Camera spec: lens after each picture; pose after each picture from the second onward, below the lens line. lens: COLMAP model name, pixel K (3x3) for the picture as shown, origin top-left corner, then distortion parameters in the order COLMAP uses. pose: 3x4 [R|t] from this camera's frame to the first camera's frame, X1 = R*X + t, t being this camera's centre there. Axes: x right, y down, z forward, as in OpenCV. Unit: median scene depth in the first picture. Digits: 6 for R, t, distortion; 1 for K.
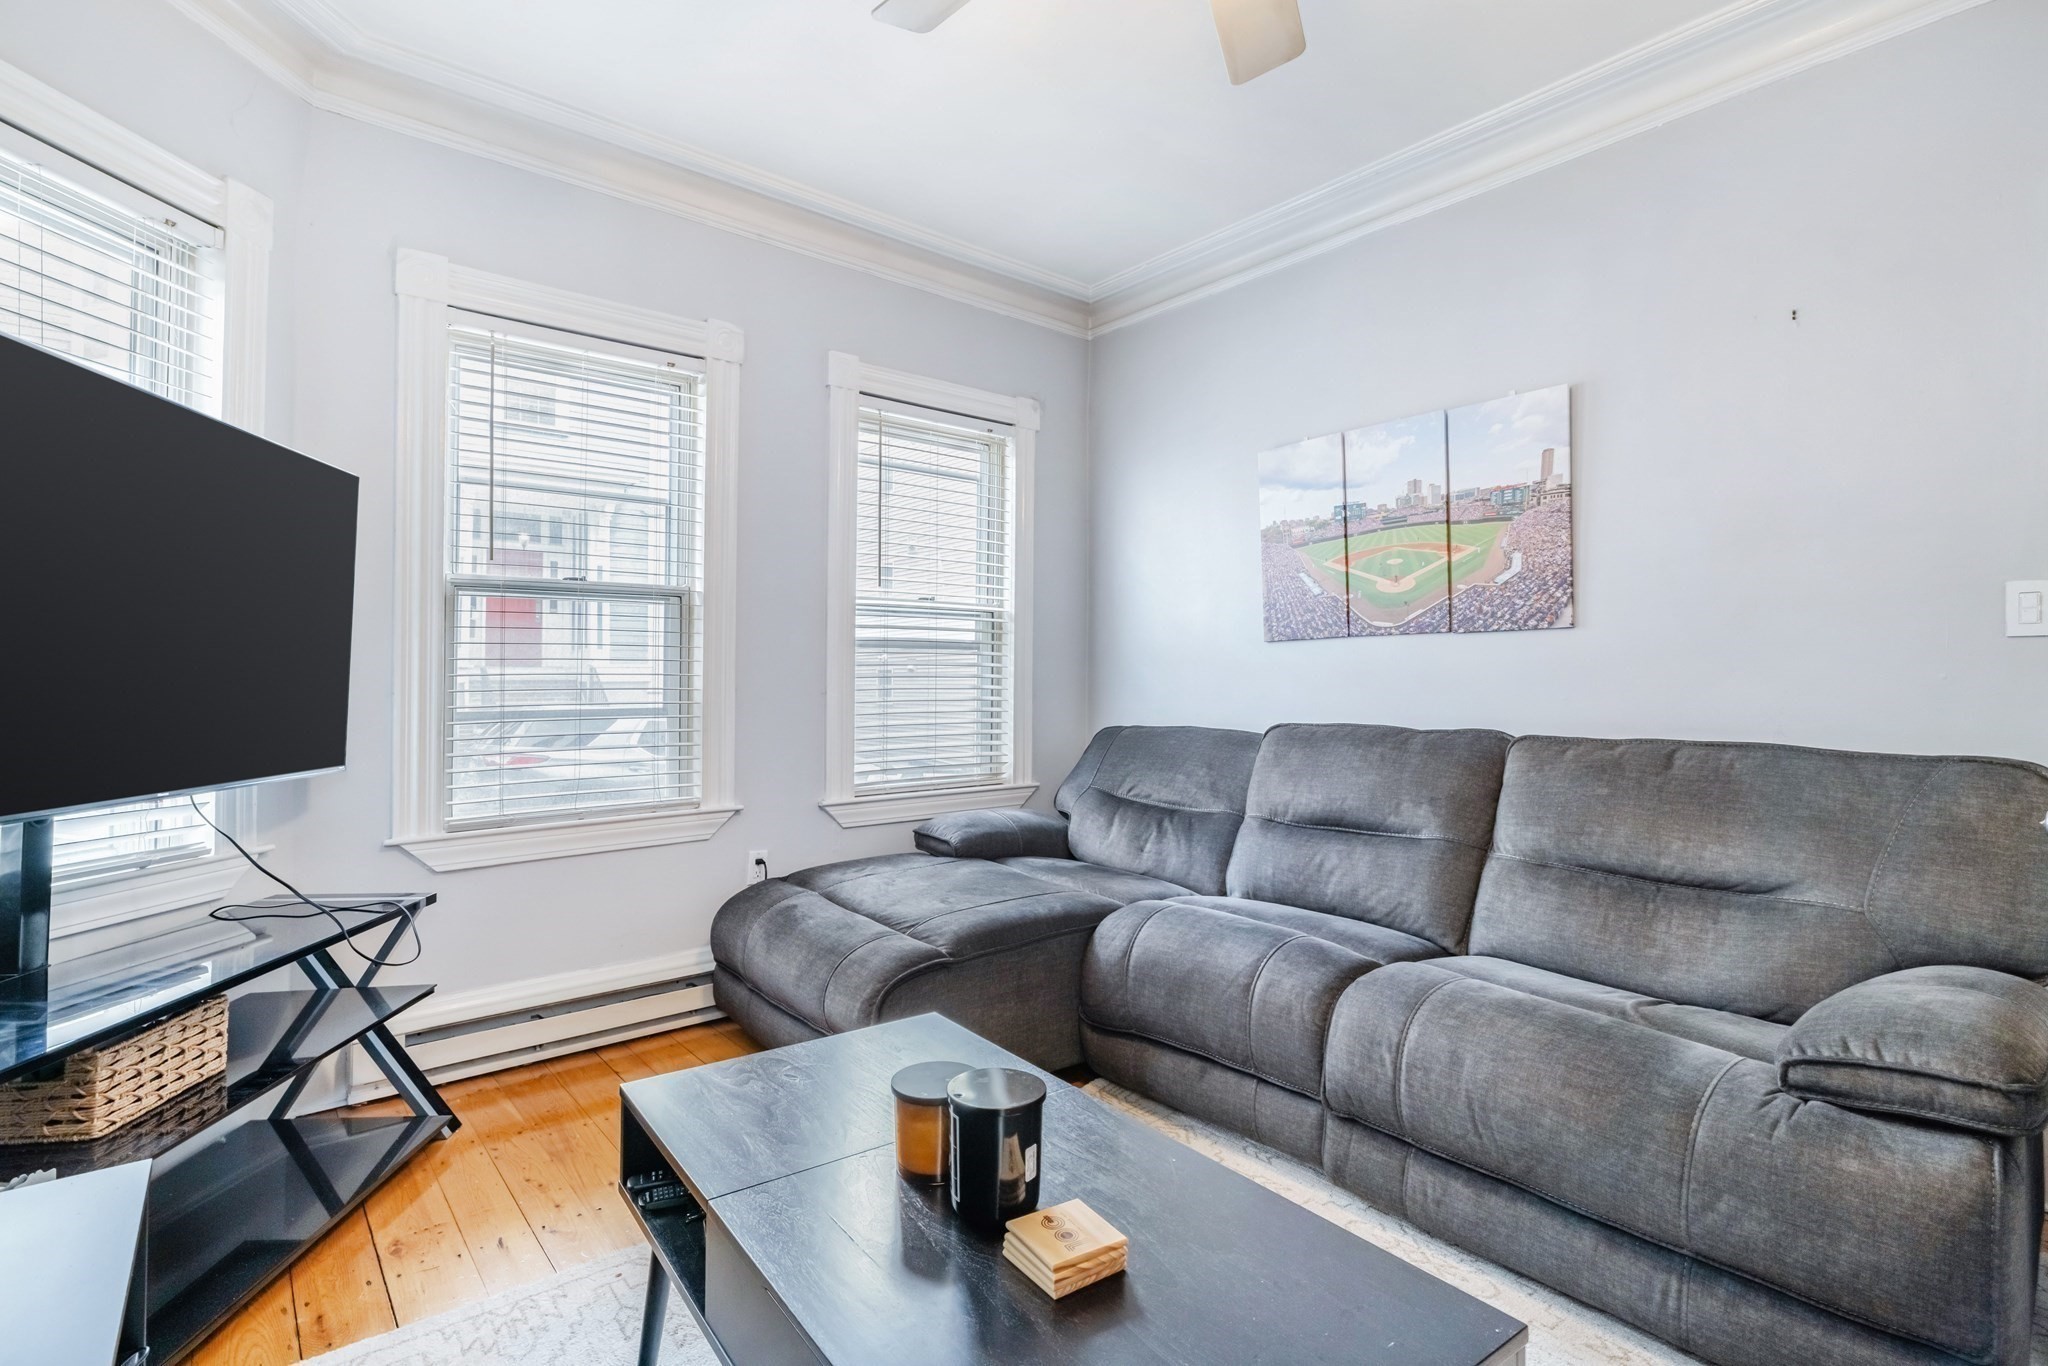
lens RADIAL K [[986.5, 0, 1023.7], [0, 986.5, 661.1], [0, 0, 1]] dist [-0.001129, -0.000073]
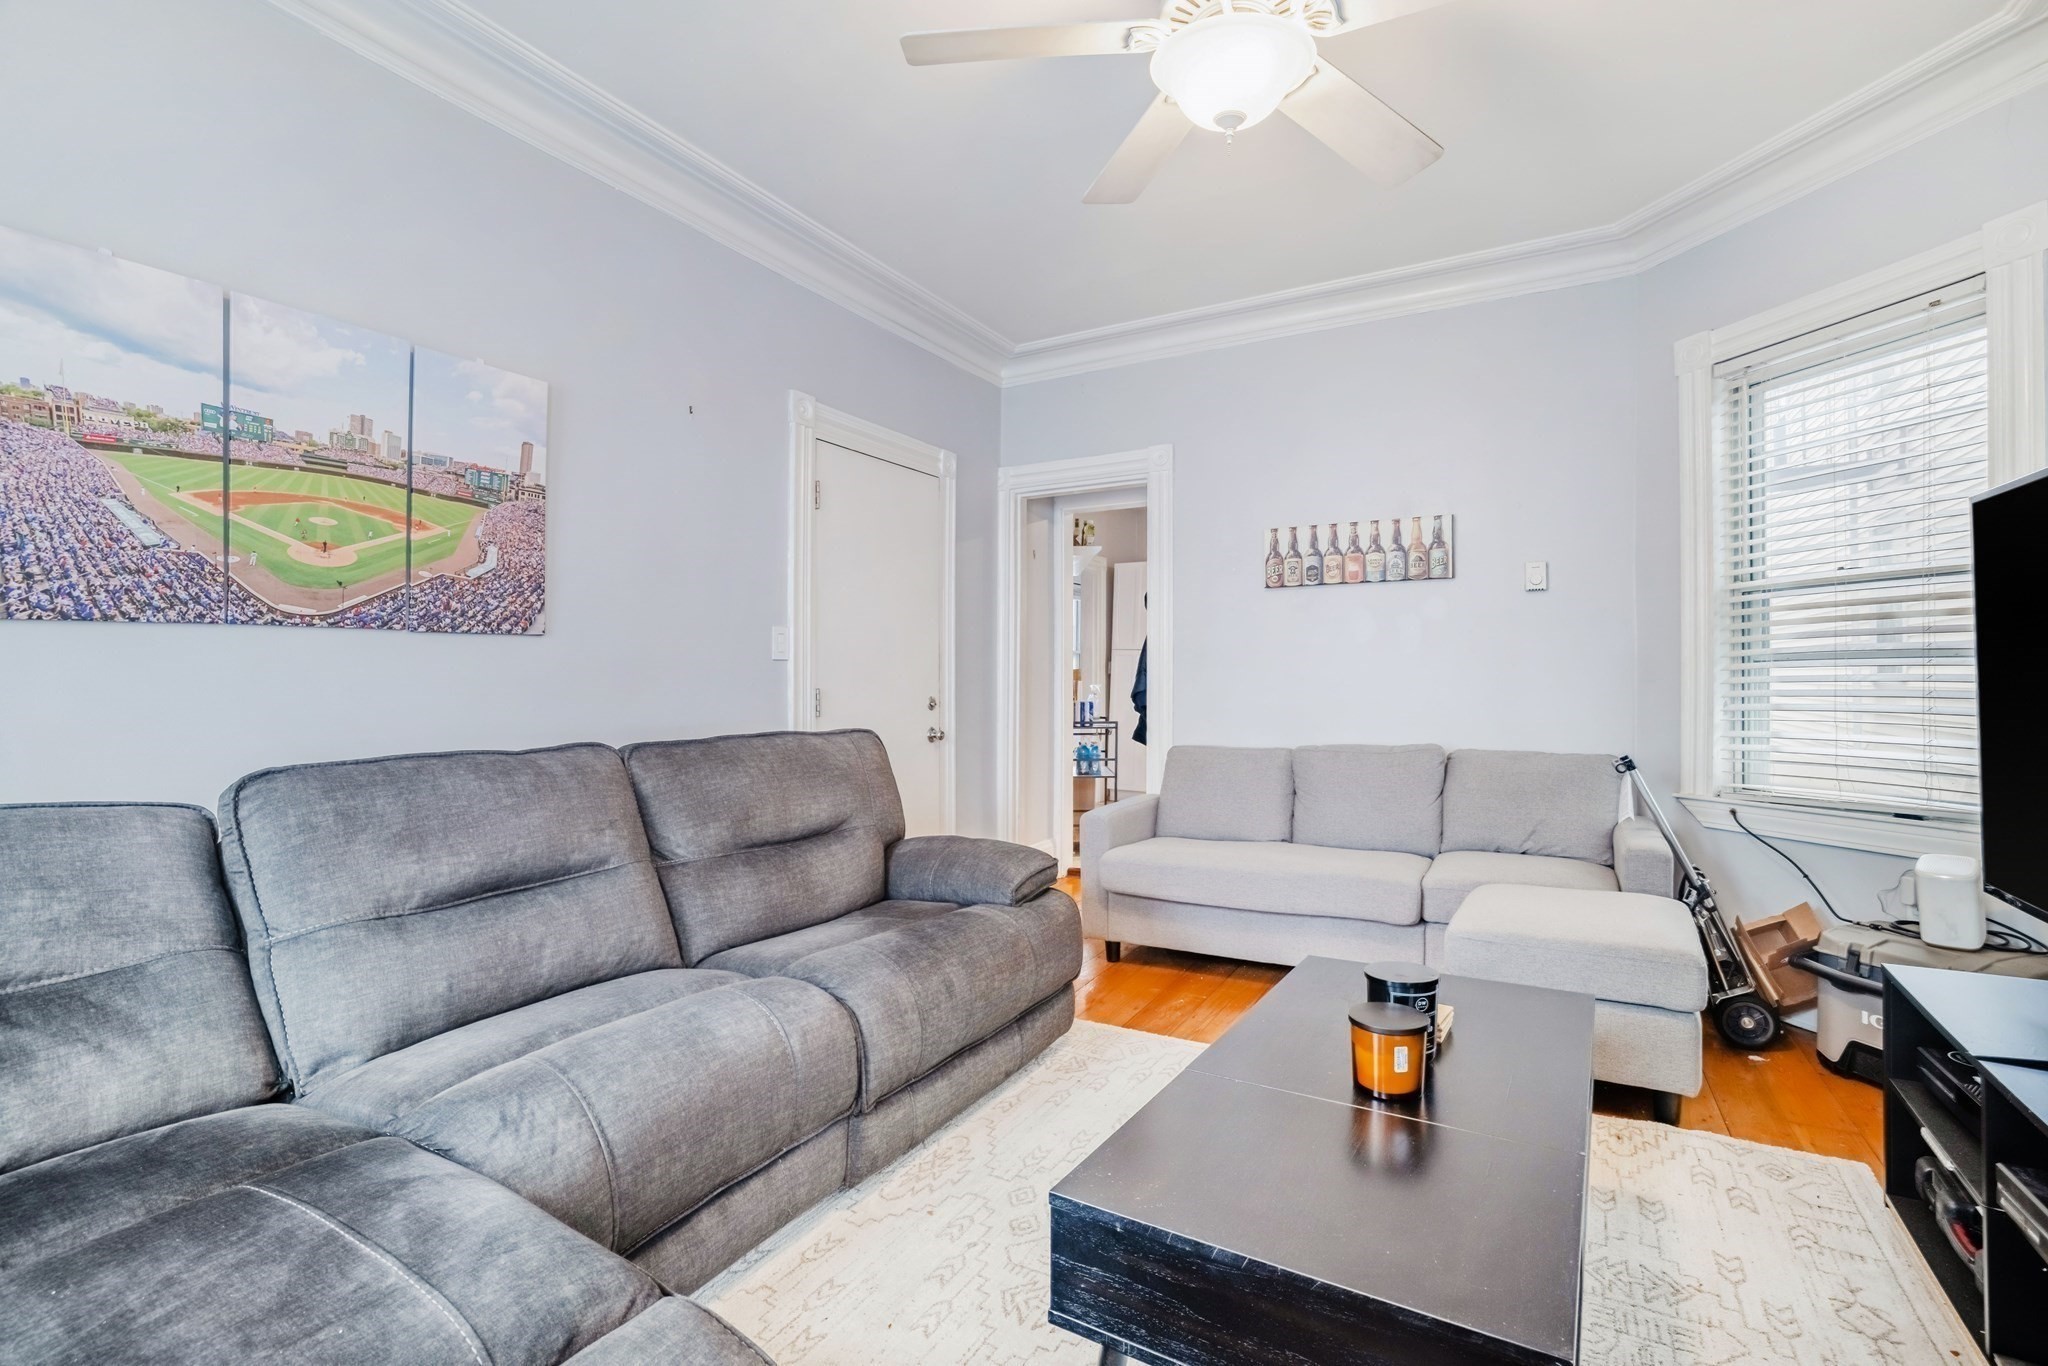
lens RADIAL K [[900.7, 0, 1022.4], [0, 900.7, 697.4], [0, 0, 1]] dist [0.004144, 0.000344]
pose [[-0.328479, -0.013140, 0.944420, -0.413328], [-0.006422, 0.999911, 0.011679, 0.013200], [-0.944489, -0.002229, -0.328535, 0.795625]]
